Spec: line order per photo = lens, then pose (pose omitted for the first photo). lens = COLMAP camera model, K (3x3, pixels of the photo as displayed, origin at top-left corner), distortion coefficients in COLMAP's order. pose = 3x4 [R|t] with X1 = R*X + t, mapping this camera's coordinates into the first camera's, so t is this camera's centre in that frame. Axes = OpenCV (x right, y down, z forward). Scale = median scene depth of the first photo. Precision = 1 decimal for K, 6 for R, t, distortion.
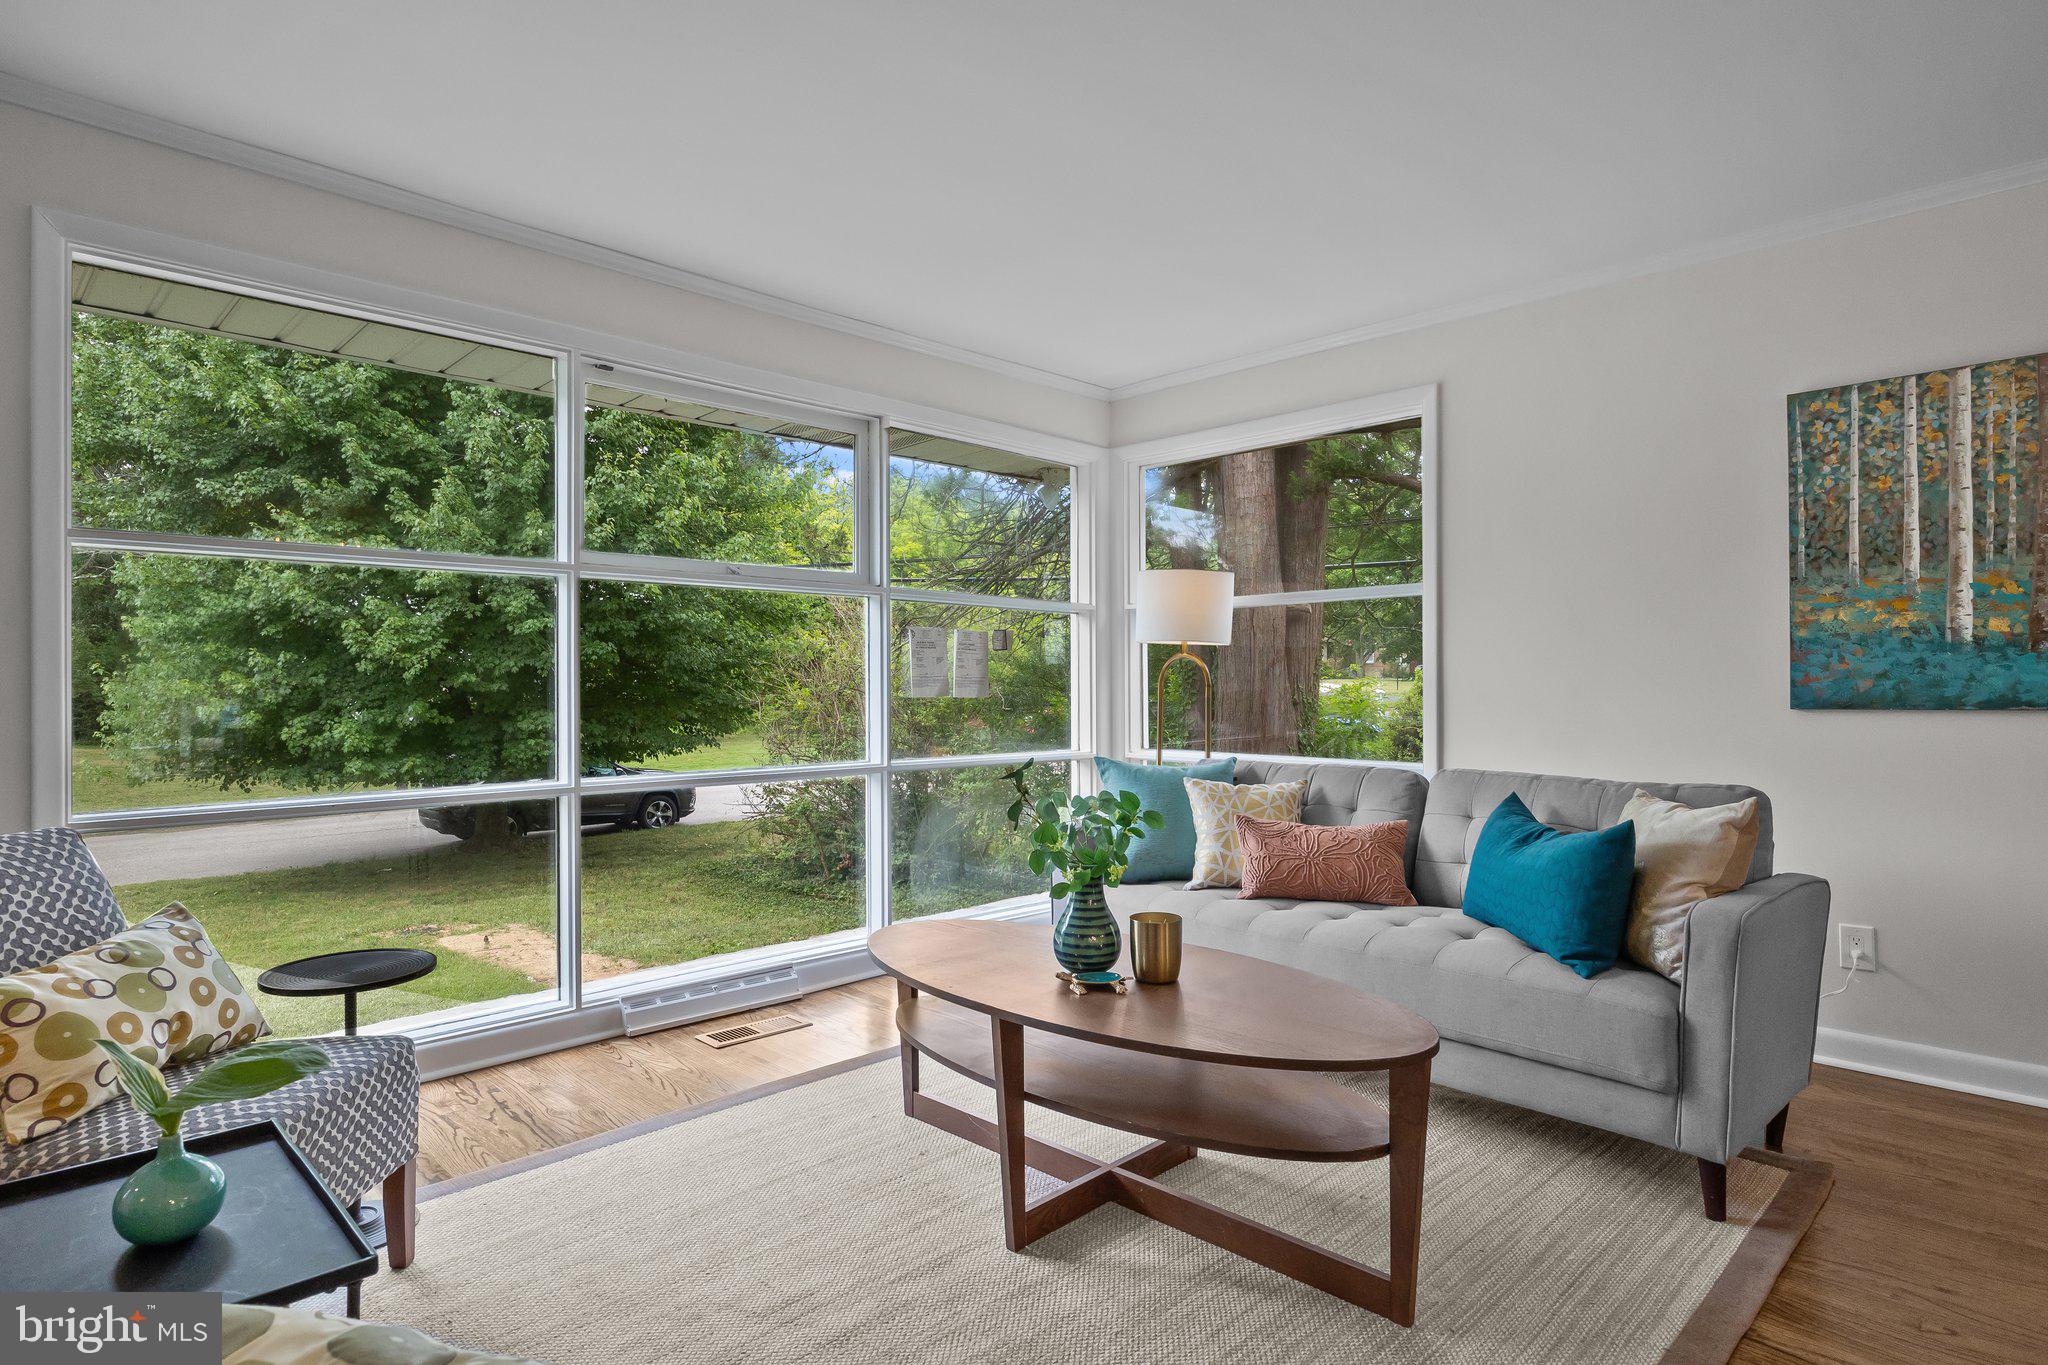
lens RADIAL K [[1107.0, 0, 1024.9], [0, 1107.0, 684.6], [0, 0, 1]] dist [-0.011308, -0.001375]
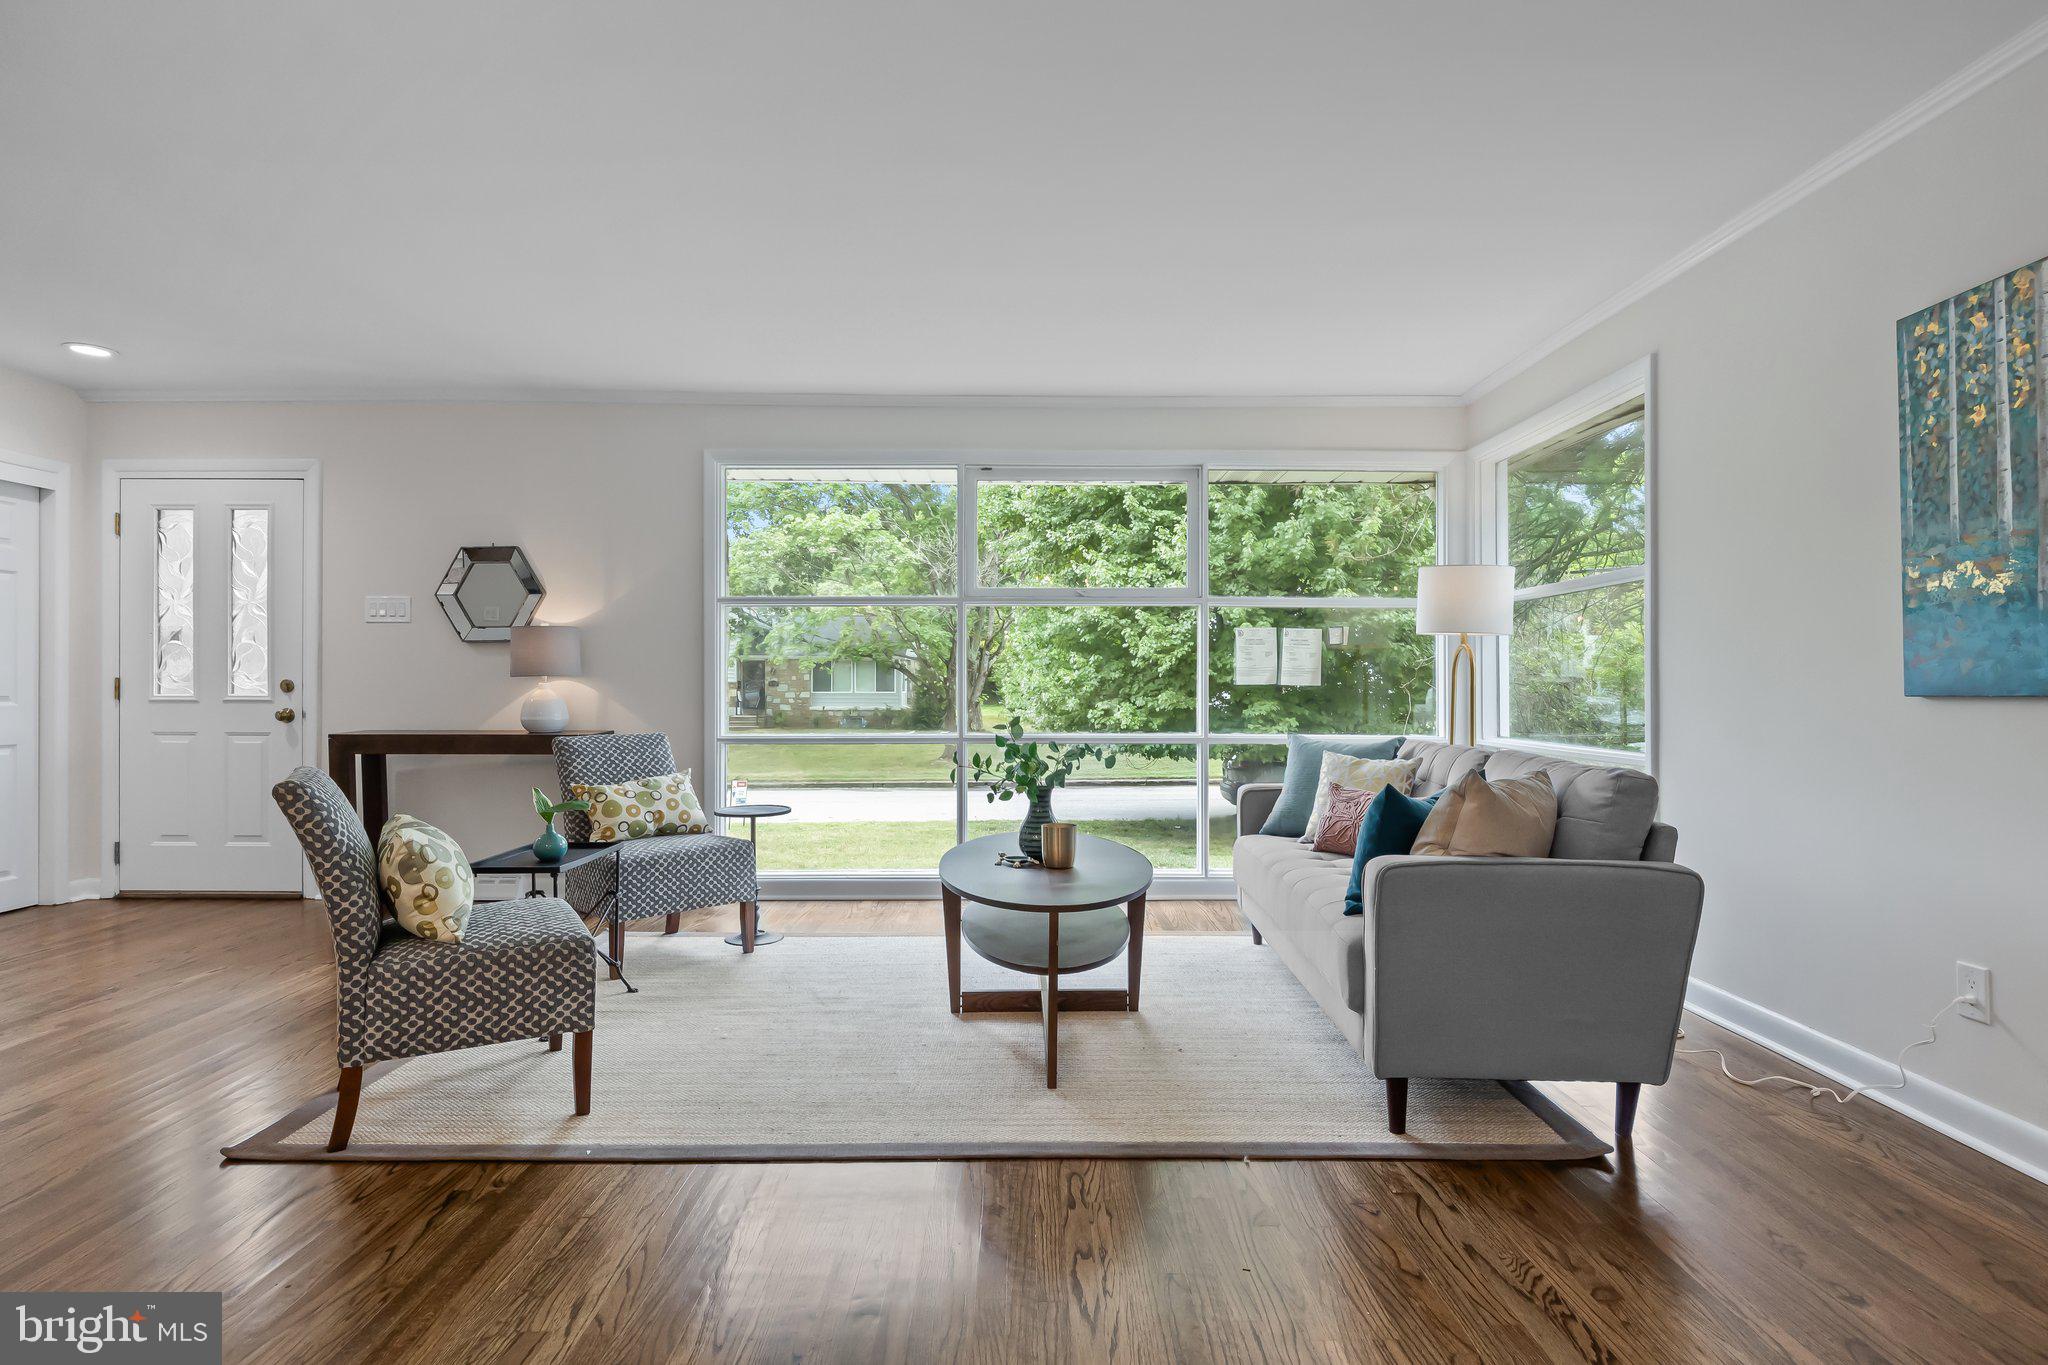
lens RADIAL K [[1107.0, 0, 1035.7], [0, 1107.0, 679.9], [0, 0, 1]] dist [-0.011308, -0.001375]
pose [[0.706256, 0.000522, -0.707956, 0.846002], [-0.001712, 0.999998, -0.000970, 0.012527], [0.707954, 0.001897, 0.706256, -0.055544]]
